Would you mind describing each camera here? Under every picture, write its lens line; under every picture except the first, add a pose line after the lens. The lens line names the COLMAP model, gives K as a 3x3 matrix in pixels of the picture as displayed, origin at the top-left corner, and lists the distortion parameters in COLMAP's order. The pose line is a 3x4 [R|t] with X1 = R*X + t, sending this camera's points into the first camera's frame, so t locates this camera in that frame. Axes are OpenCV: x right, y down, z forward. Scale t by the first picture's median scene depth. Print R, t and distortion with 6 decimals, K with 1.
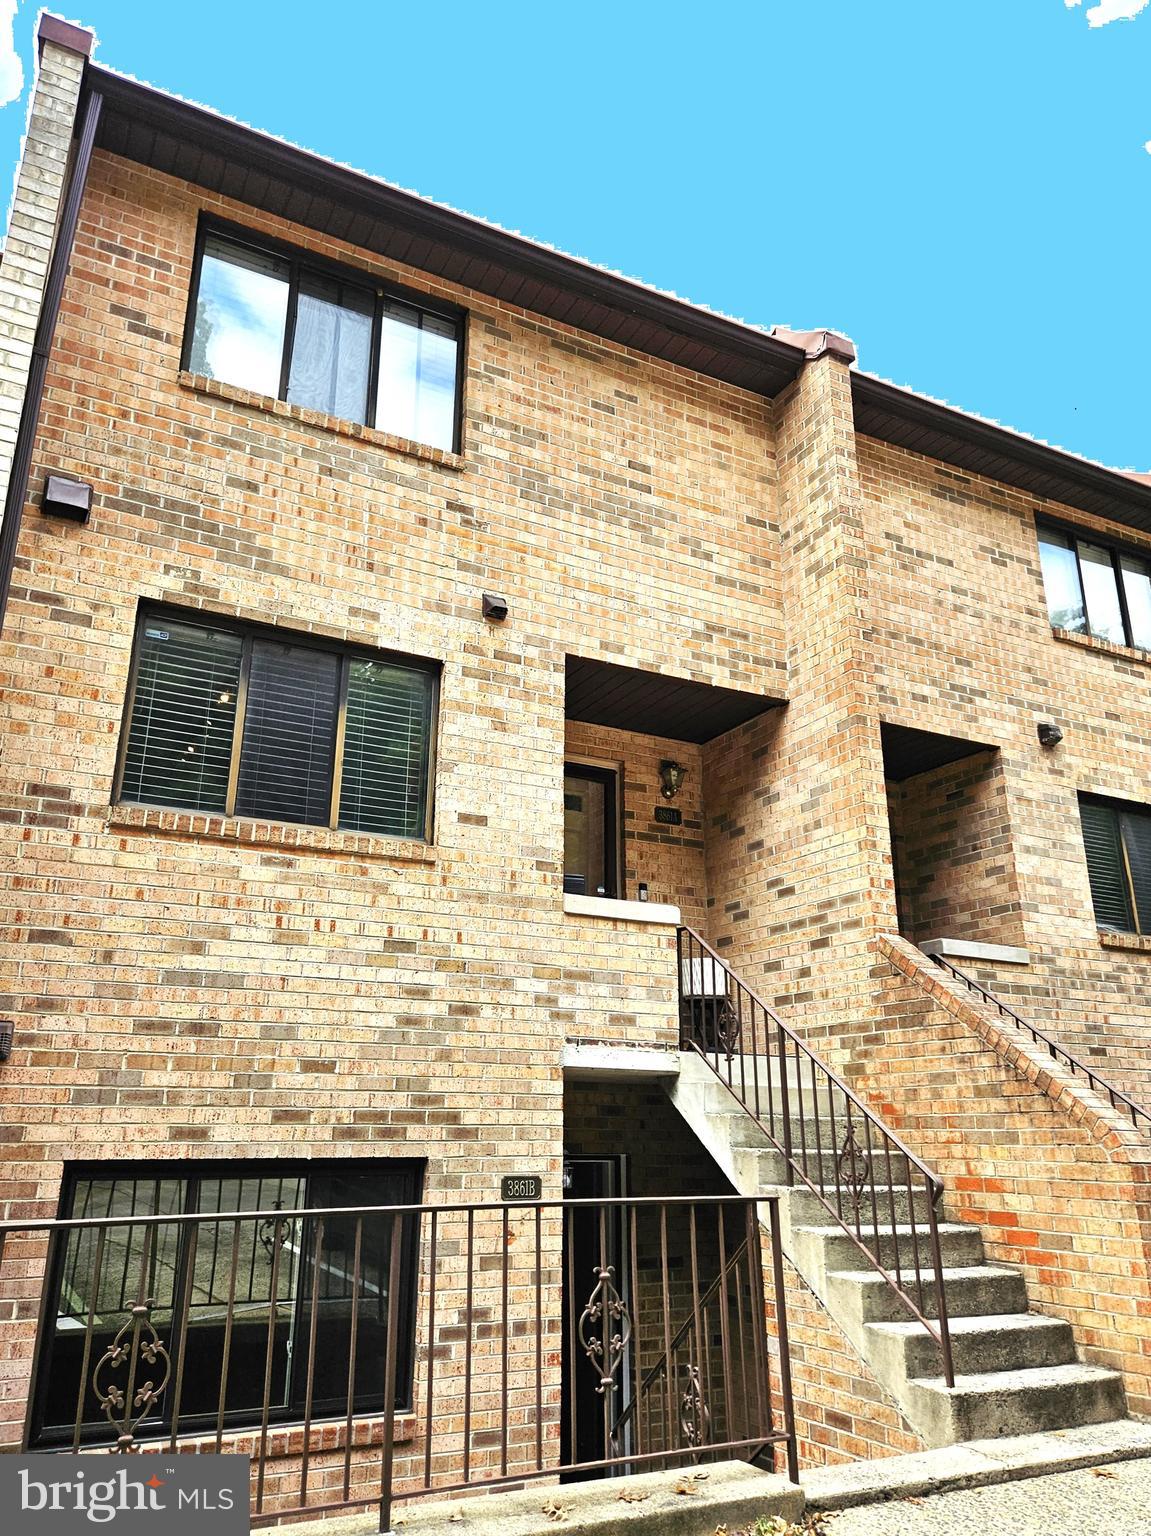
lens RADIAL K [[1150.9, 0, 573.0], [0, 1150.9, 763.5], [0, 0, 1]] dist [0.090792, -0.085028]
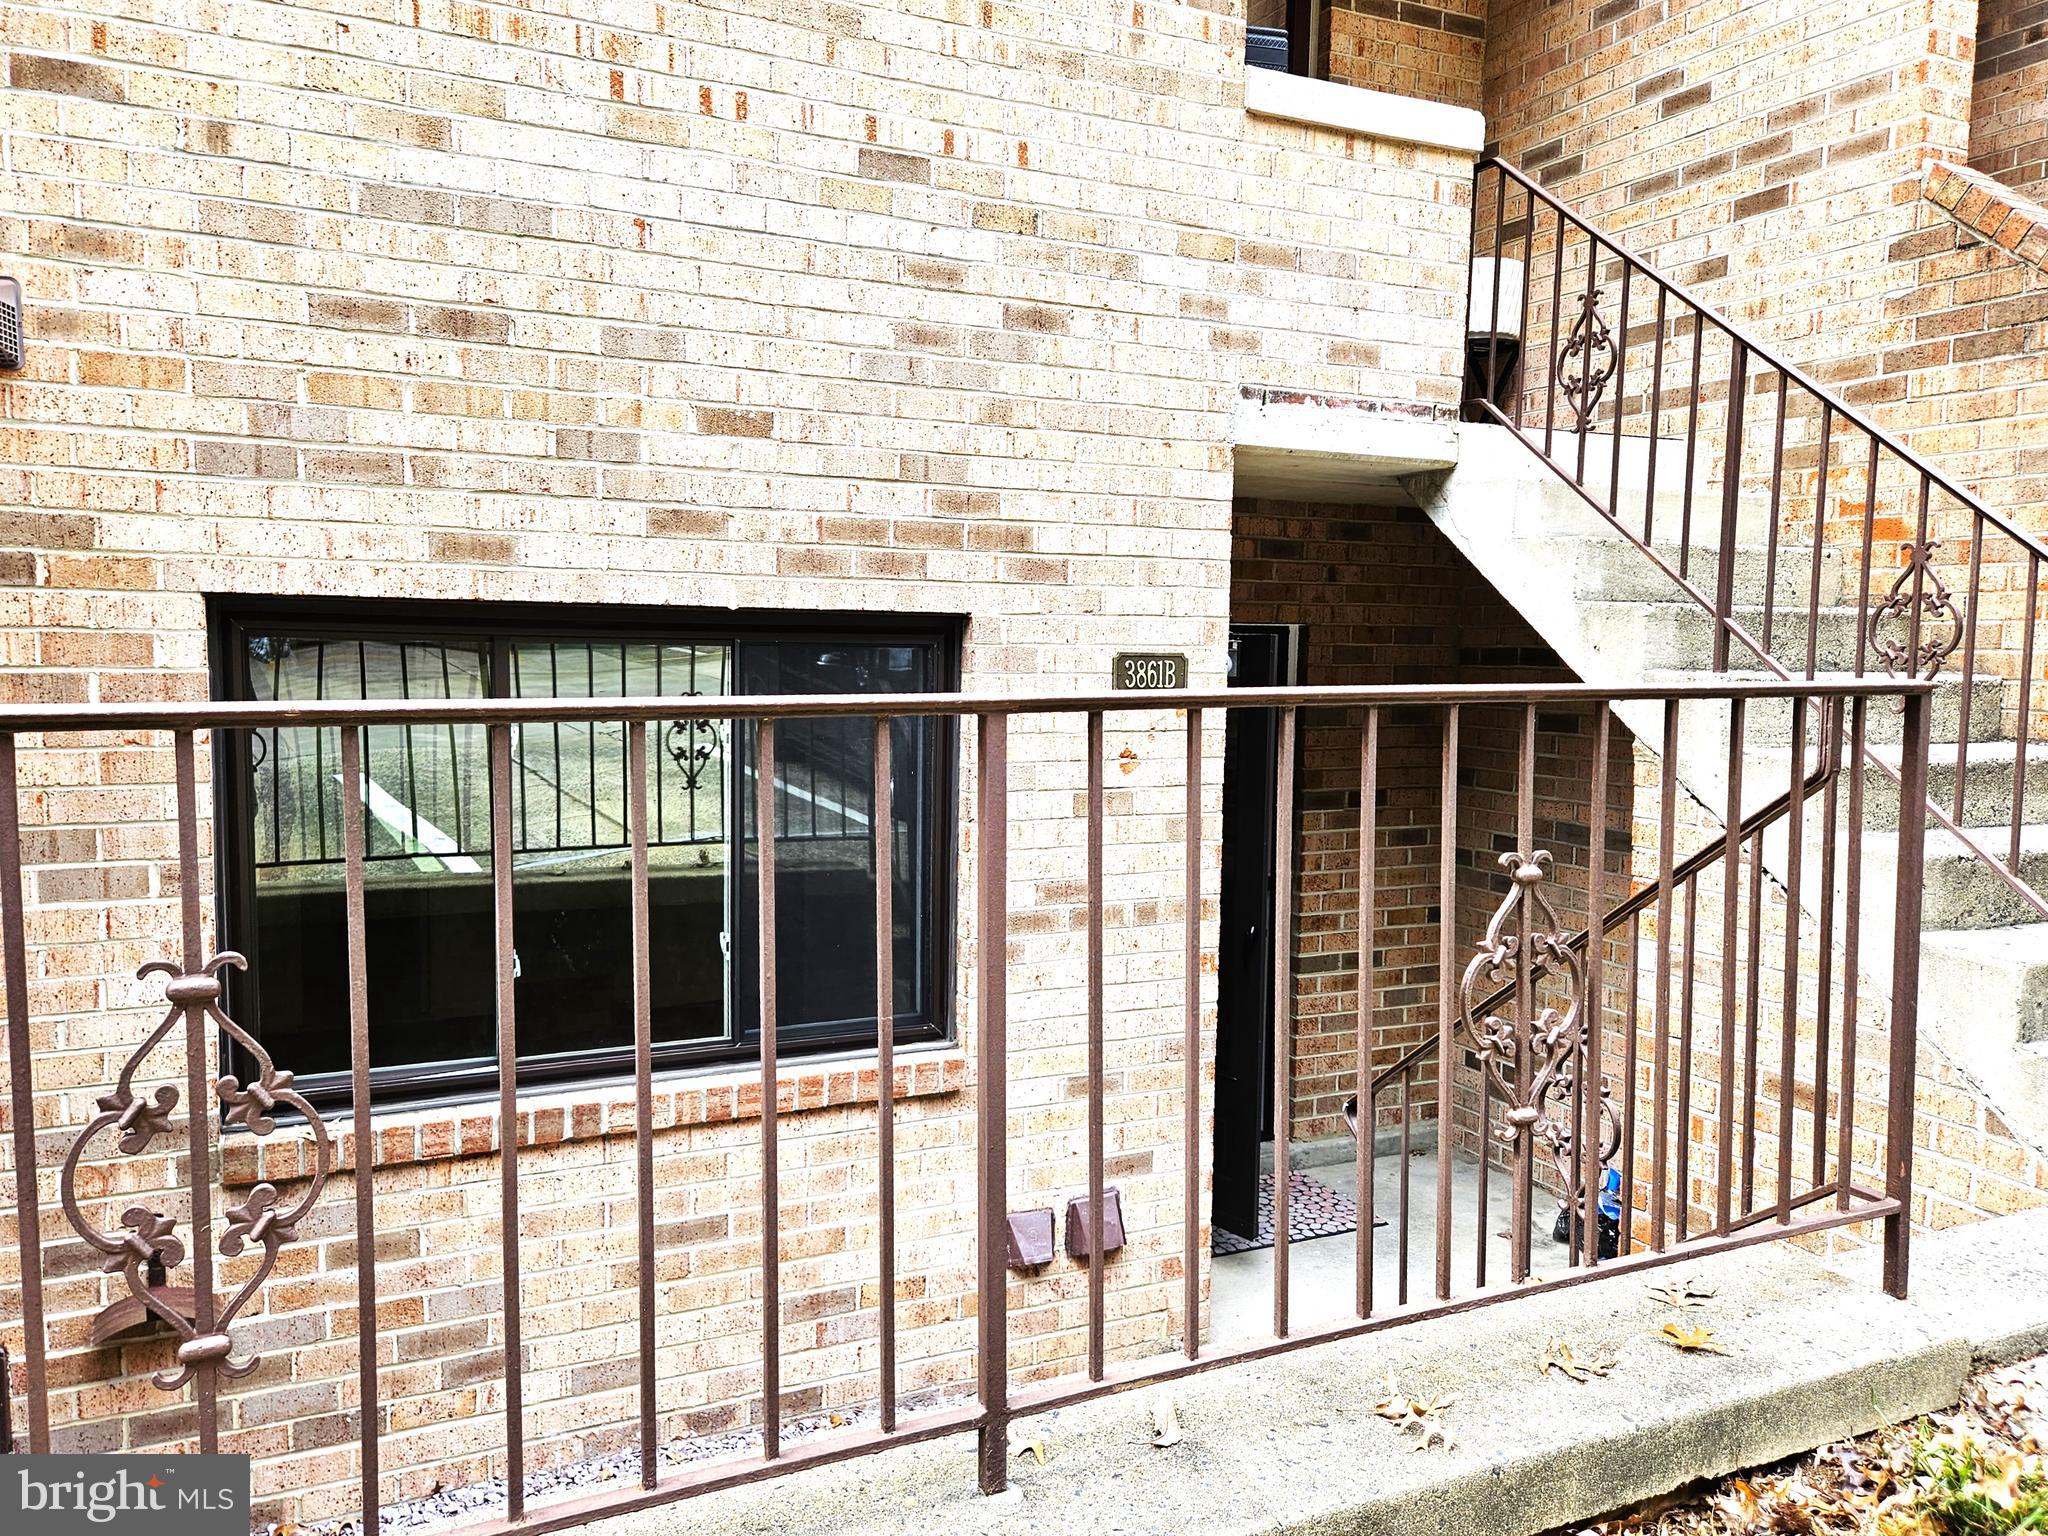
lens RADIAL K [[1440.5, 0, 1024.0], [0, 1440.5, 768.0], [0, 0, 1]] dist [0.066355, -0.049696]
pose [[0.999698, 0.011676, -0.021603, -0.085915], [-0.002353, 0.921233, 0.389005, 0.155848], [0.024443, -0.388837, 0.920982, 0.396654]]
